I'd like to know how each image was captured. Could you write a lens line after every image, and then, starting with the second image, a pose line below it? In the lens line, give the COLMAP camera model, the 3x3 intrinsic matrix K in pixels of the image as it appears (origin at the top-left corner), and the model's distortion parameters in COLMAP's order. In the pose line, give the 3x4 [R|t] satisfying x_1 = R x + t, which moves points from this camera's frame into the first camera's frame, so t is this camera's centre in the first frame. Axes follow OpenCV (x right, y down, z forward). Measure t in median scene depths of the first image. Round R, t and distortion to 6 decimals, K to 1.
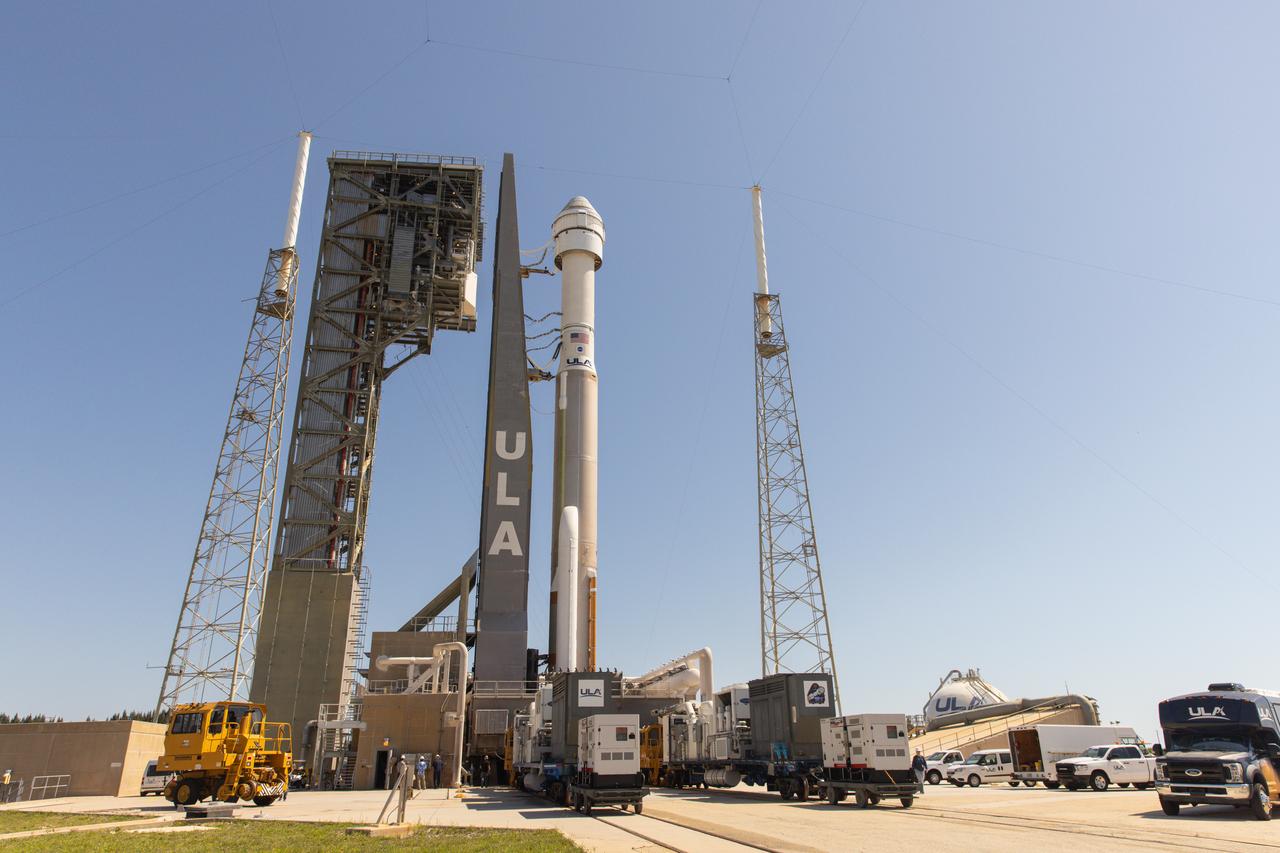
lens RADIAL K [[856.6, 0, 640.0], [0, 856.6, 426.5], [0, 0, 1]] dist [0.019728, -0.000946]
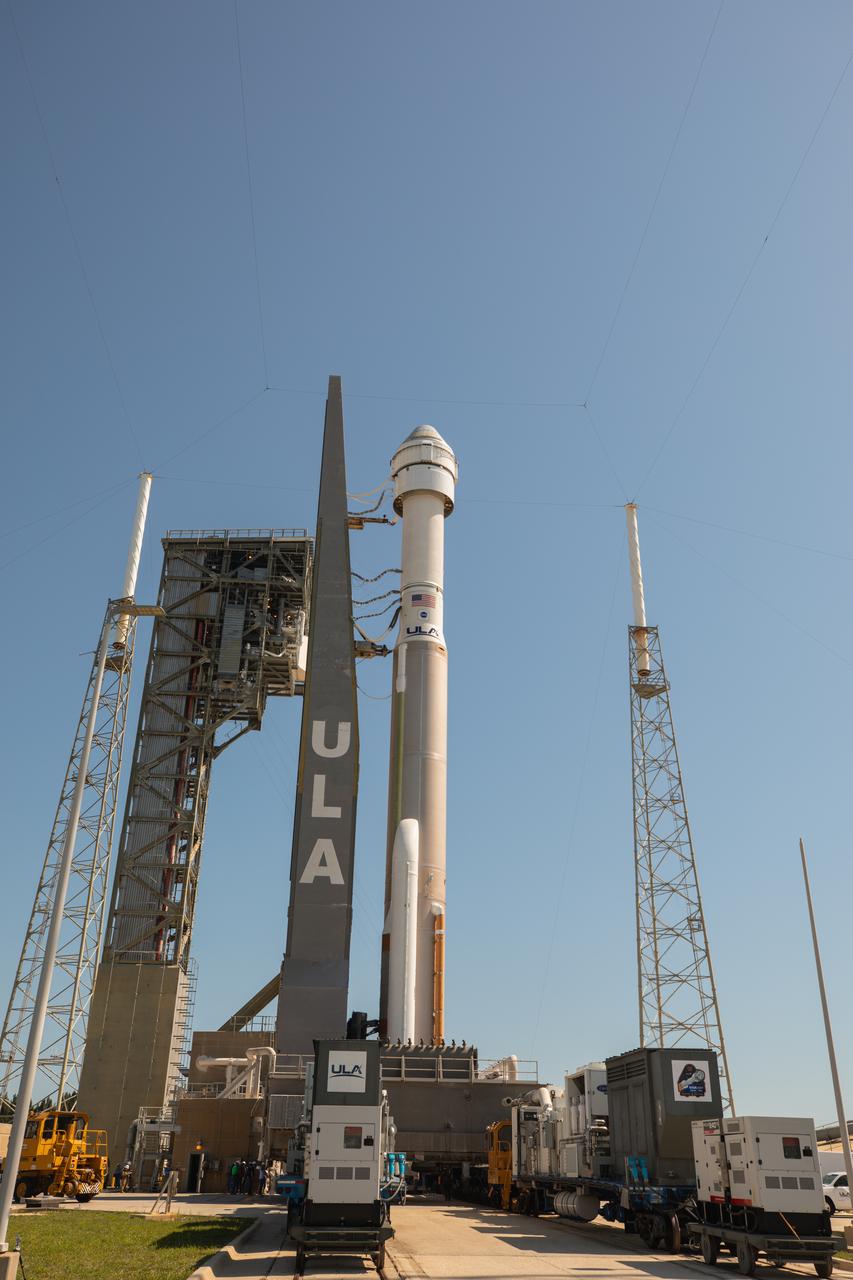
lens RADIAL K [[1055.0, 0, 426.5], [0, 1055.0, 640.0], [0, 0, 1]] dist [0.011890, 0.043429]
pose [[0.993011, -0.025588, -0.115212, 0.091605], [0.014976, 0.995642, -0.092051, -0.078752], [0.117065, 0.089682, 0.989067, -0.193563]]
